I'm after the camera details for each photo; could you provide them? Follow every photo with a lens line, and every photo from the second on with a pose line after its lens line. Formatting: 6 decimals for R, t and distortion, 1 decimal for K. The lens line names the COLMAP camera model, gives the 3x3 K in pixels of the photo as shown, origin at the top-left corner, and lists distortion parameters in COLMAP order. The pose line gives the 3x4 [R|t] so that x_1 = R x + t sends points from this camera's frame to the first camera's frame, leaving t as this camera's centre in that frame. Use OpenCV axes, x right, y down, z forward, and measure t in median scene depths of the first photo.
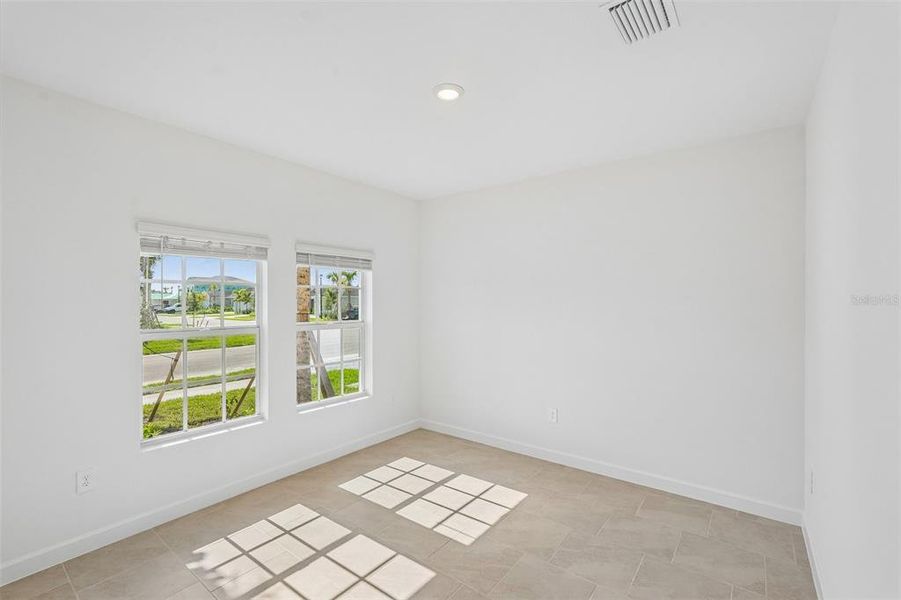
lens RADIAL K [[396.0, 0, 441.4], [0, 396.0, 297.1], [0, 0, 1]] dist [0.014715, 0.000621]
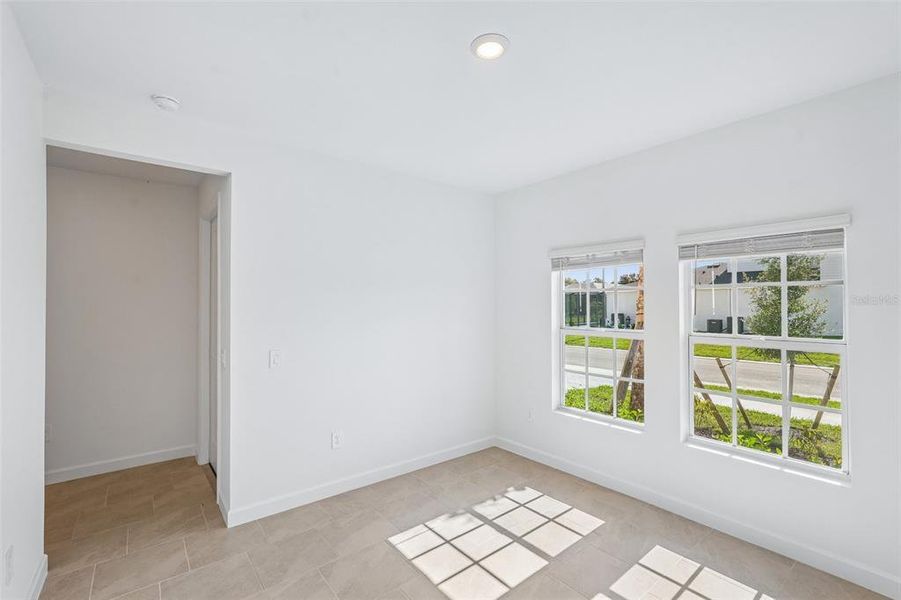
lens RADIAL K [[396.0, 0, 454.6], [0, 396.0, 299.6], [0, 0, 1]] dist [0.014715, 0.000621]
pose [[-0.191158, -0.016292, -0.981424, 0.803342], [0.003051, 0.999848, -0.017193, 0.014639], [0.981555, -0.006281, -0.191079, 1.051782]]
